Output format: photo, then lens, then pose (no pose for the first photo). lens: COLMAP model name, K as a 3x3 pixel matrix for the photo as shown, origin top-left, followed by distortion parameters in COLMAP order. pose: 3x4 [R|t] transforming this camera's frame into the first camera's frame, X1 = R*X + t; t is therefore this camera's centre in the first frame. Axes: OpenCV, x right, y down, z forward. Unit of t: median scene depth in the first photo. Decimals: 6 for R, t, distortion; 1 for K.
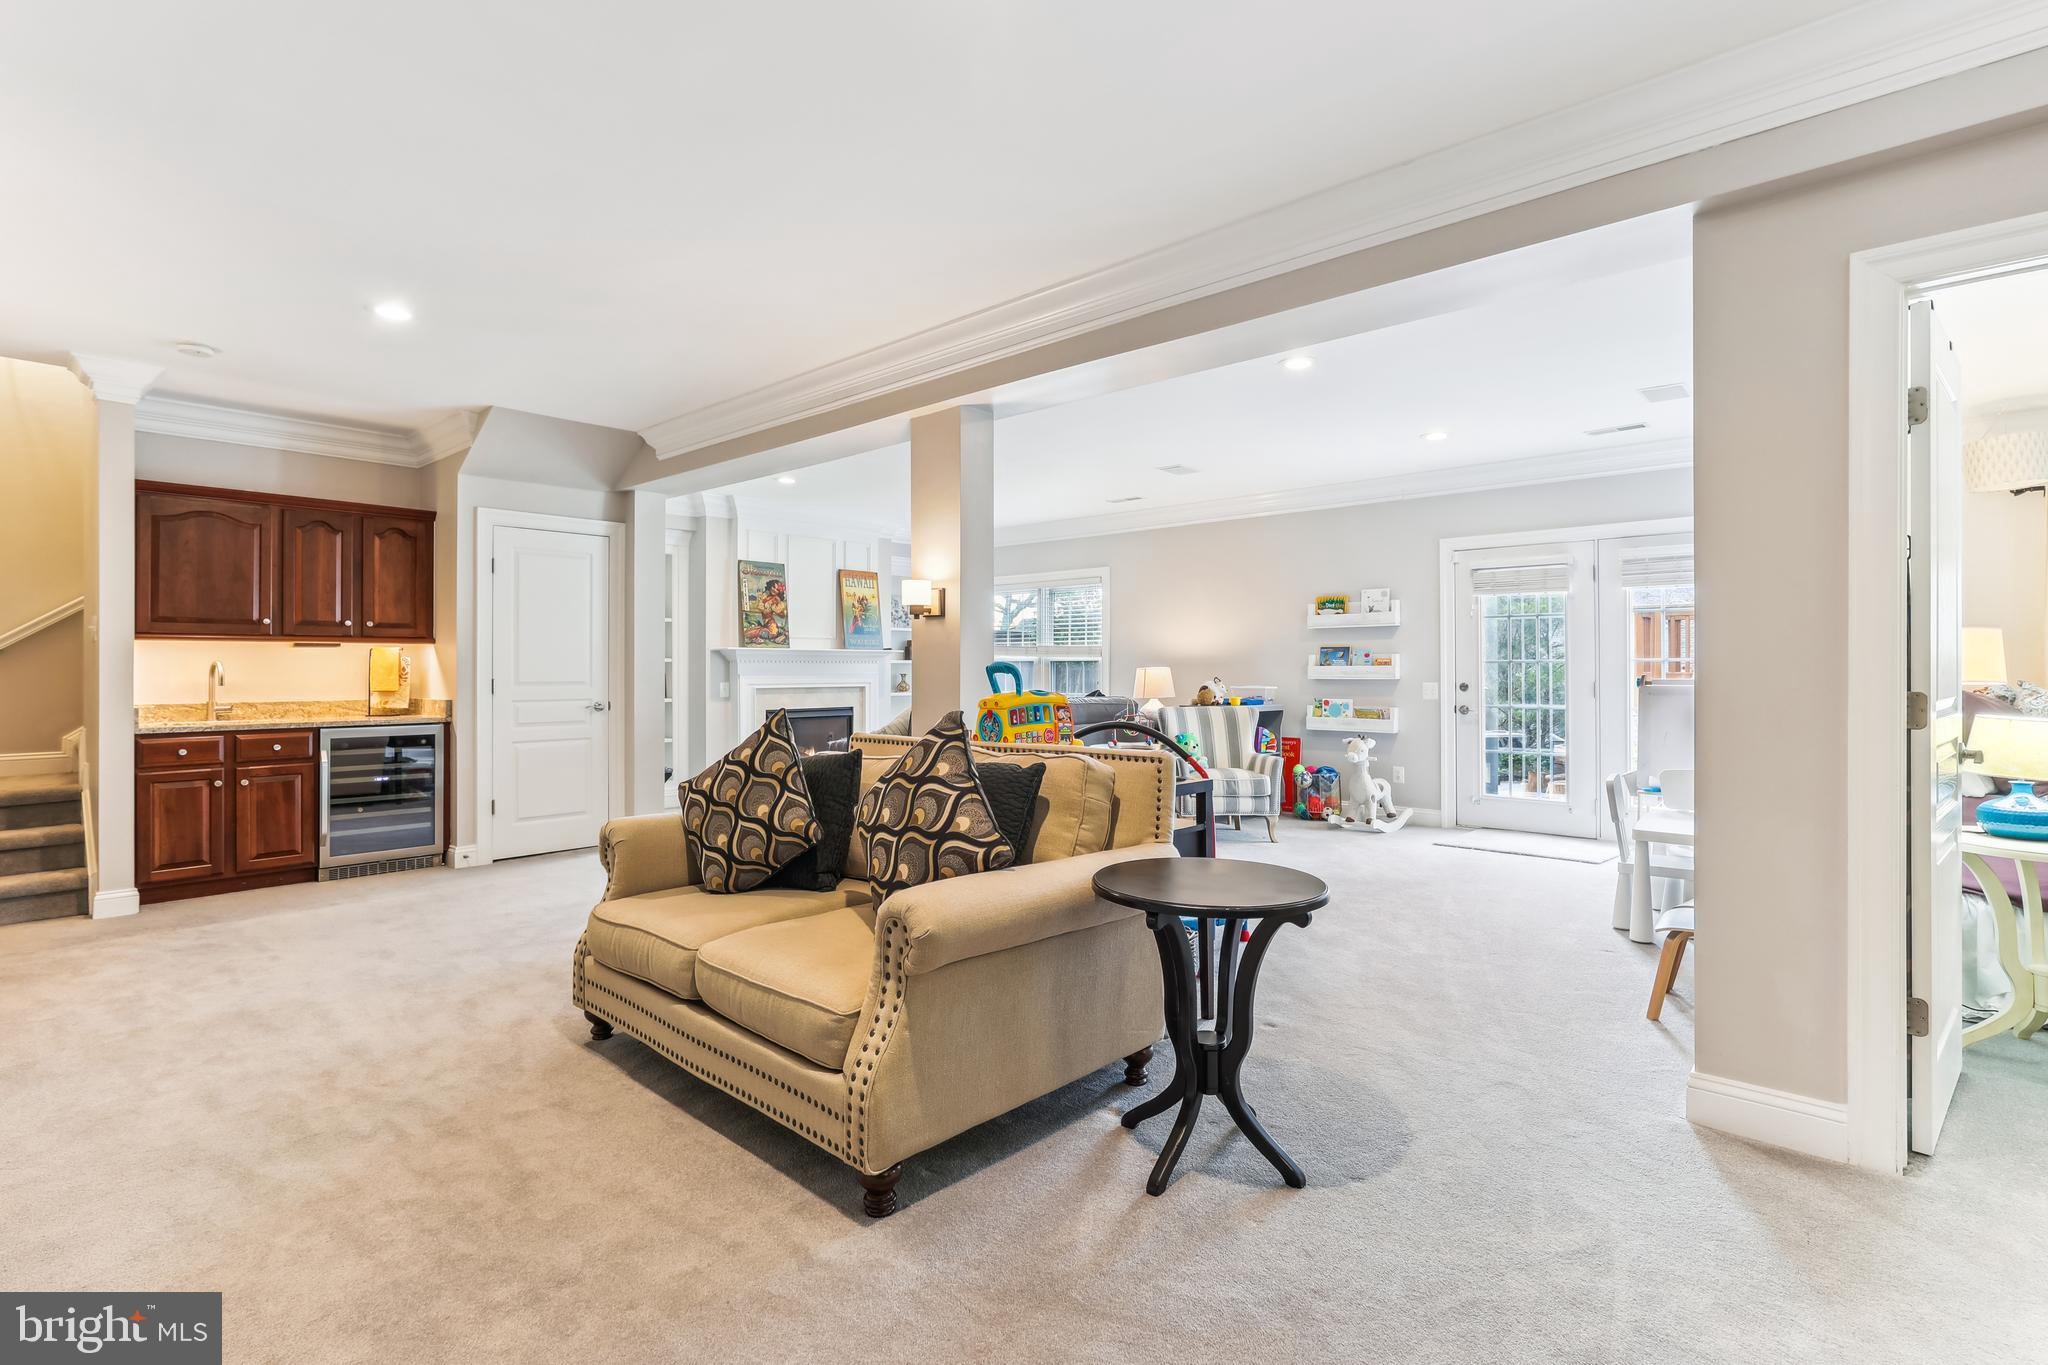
lens RADIAL K [[945.6, 0, 1016.0], [0, 945.6, 662.4], [0, 0, 1]] dist [-0.004579, 0.001024]
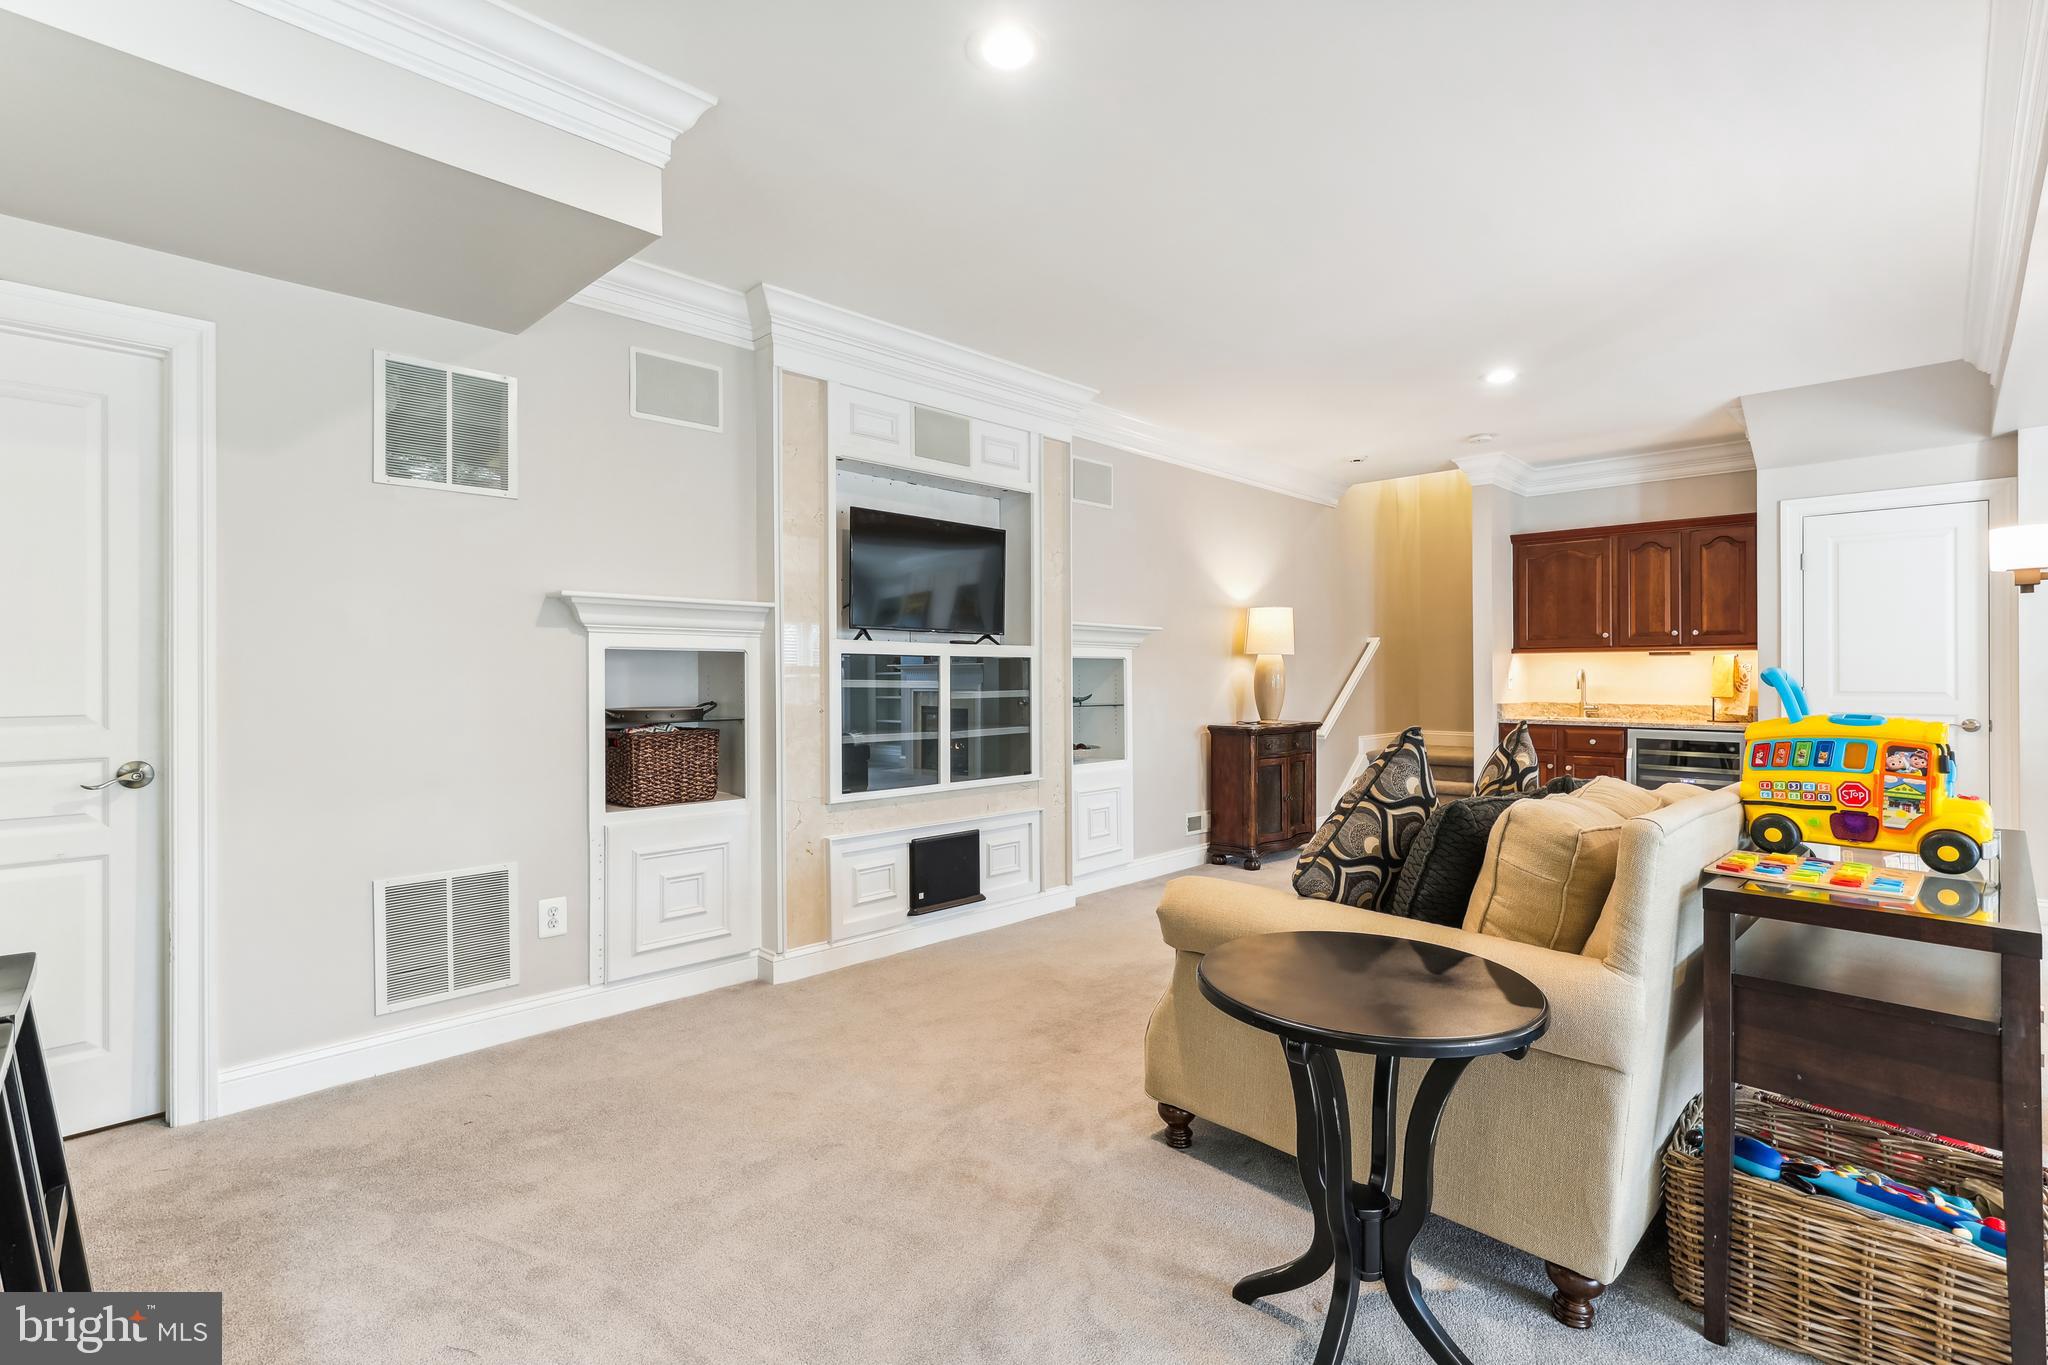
lens RADIAL K [[945.6, 0, 1040.2], [0, 945.6, 673.3], [0, 0, 1]] dist [-0.004579, 0.001024]
pose [[-0.028382, 0.001731, -0.999596, 0.377612], [0.003981, 0.999991, 0.001618, -0.000297], [0.999589, -0.003934, -0.028389, 0.302395]]
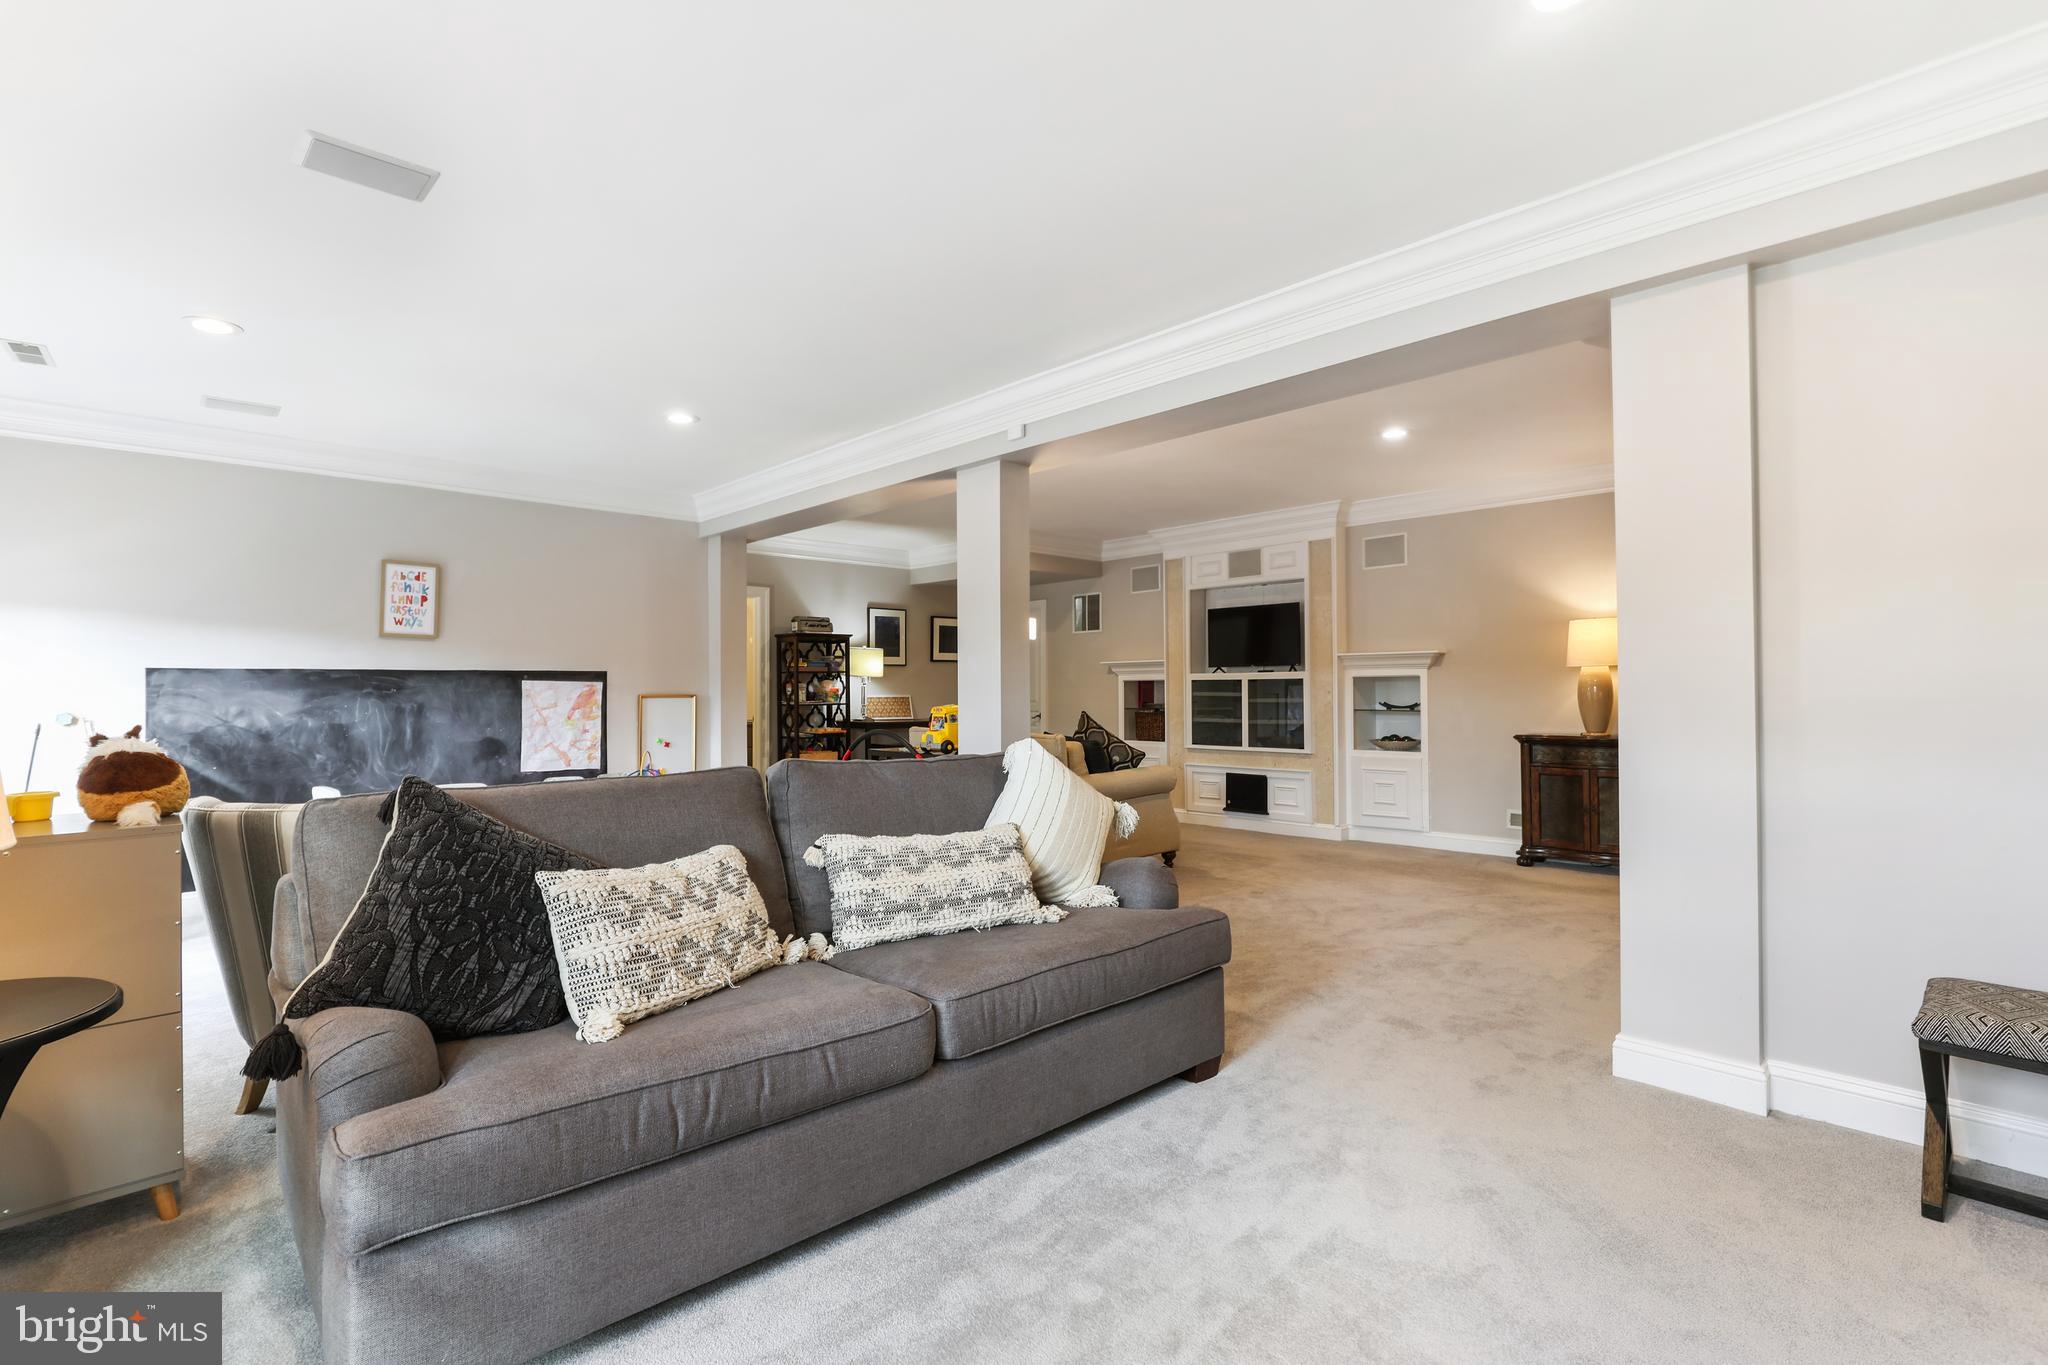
lens RADIAL K [[945.6, 0, 1037.6], [0, 945.6, 687.1], [0, 0, 1]] dist [-0.004579, 0.001024]
pose [[-0.997467, 0.008590, 0.070611, -0.156266], [0.007853, 0.999912, -0.010706, 0.011129], [-0.070696, -0.010124, -0.997446, 1.634491]]
